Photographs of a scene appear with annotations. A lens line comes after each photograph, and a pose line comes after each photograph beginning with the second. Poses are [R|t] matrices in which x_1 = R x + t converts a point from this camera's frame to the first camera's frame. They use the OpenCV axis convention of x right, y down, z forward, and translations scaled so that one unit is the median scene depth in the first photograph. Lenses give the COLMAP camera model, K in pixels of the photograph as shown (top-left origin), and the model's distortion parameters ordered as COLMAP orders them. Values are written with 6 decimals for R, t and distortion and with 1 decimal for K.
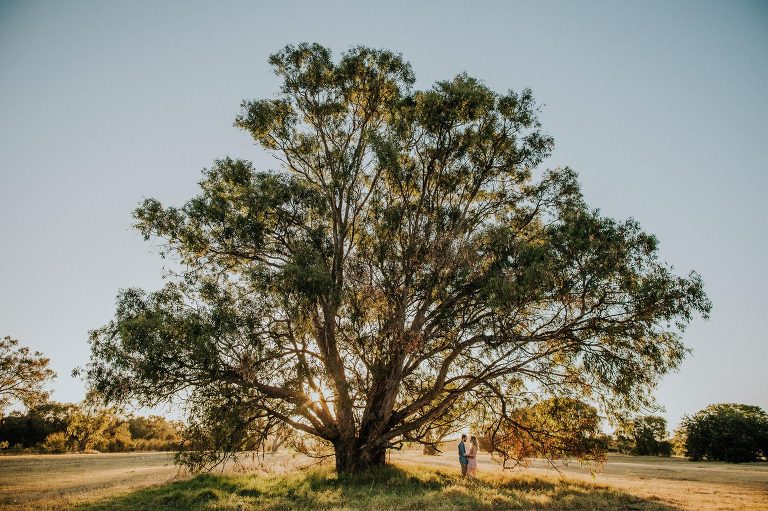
lens RADIAL K [[495.0, 0, 387.2], [0, 495.0, 250.9], [0, 0, 1]] dist [0.038940, -0.015954]
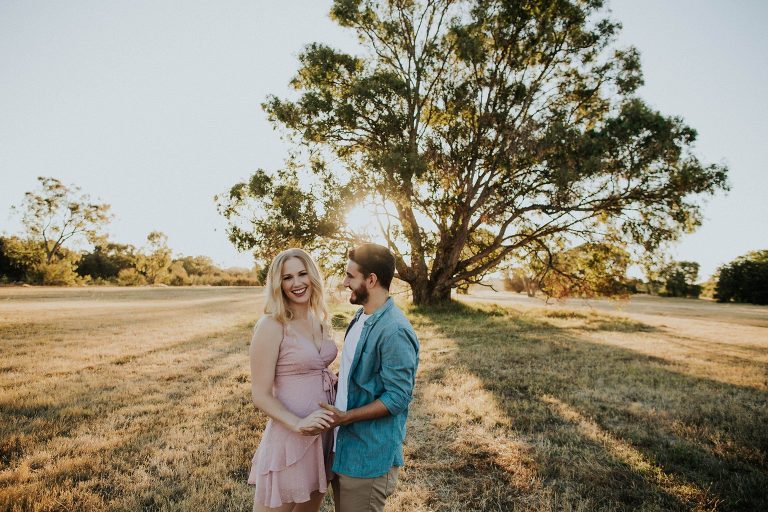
lens RADIAL K [[527.8, 0, 378.3], [0, 527.8, 257.5], [0, 0, 1]] dist [0.033136, -0.013669]
pose [[0.997763, 0.011326, -0.065884, -0.099849], [0.010040, 0.948978, 0.315183, -0.102916], [0.066092, -0.315140, 0.946741, -0.256363]]
